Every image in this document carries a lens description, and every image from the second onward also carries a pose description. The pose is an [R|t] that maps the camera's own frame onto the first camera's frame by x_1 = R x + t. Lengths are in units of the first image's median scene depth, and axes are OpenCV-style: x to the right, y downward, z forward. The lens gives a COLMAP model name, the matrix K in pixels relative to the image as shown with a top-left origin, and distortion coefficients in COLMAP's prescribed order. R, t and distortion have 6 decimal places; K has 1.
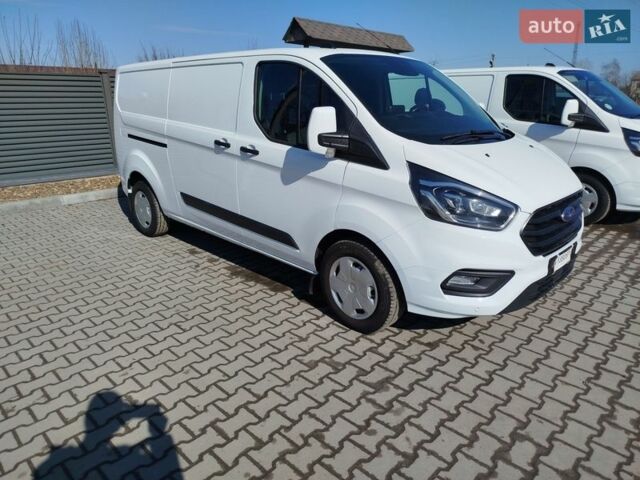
lens RADIAL K [[454.2, 0, 318.5], [0, 454.2, 243.7], [0, 0, 1]] dist [0.014200, -0.001279]
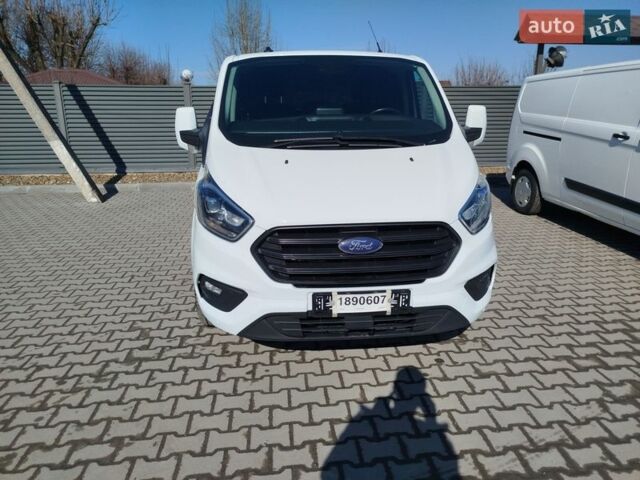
lens RADIAL K [[454.2, 0, 317.2], [0, 454.2, 238.9], [0, 0, 1]] dist [0.014200, -0.001279]
pose [[0.759407, 0.179267, -0.625431, 1.020051], [-0.198726, 0.979263, 0.039390, -0.095359], [0.619523, 0.094377, 0.779284, 0.370747]]
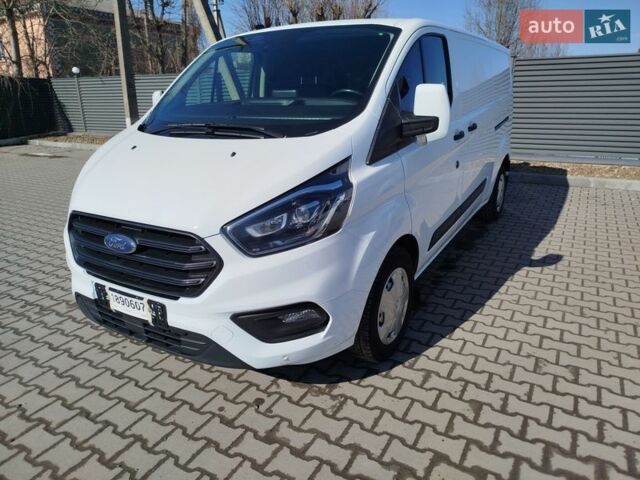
lens RADIAL K [[454.2, 0, 313.6], [0, 454.2, 238.9], [0, 0, 1]] dist [0.014200, -0.001279]
pose [[0.228853, 0.303293, -0.925008, 1.337844], [-0.284154, 0.929655, 0.234516, -0.339572], [0.931066, 0.209175, 0.298936, 1.118740]]
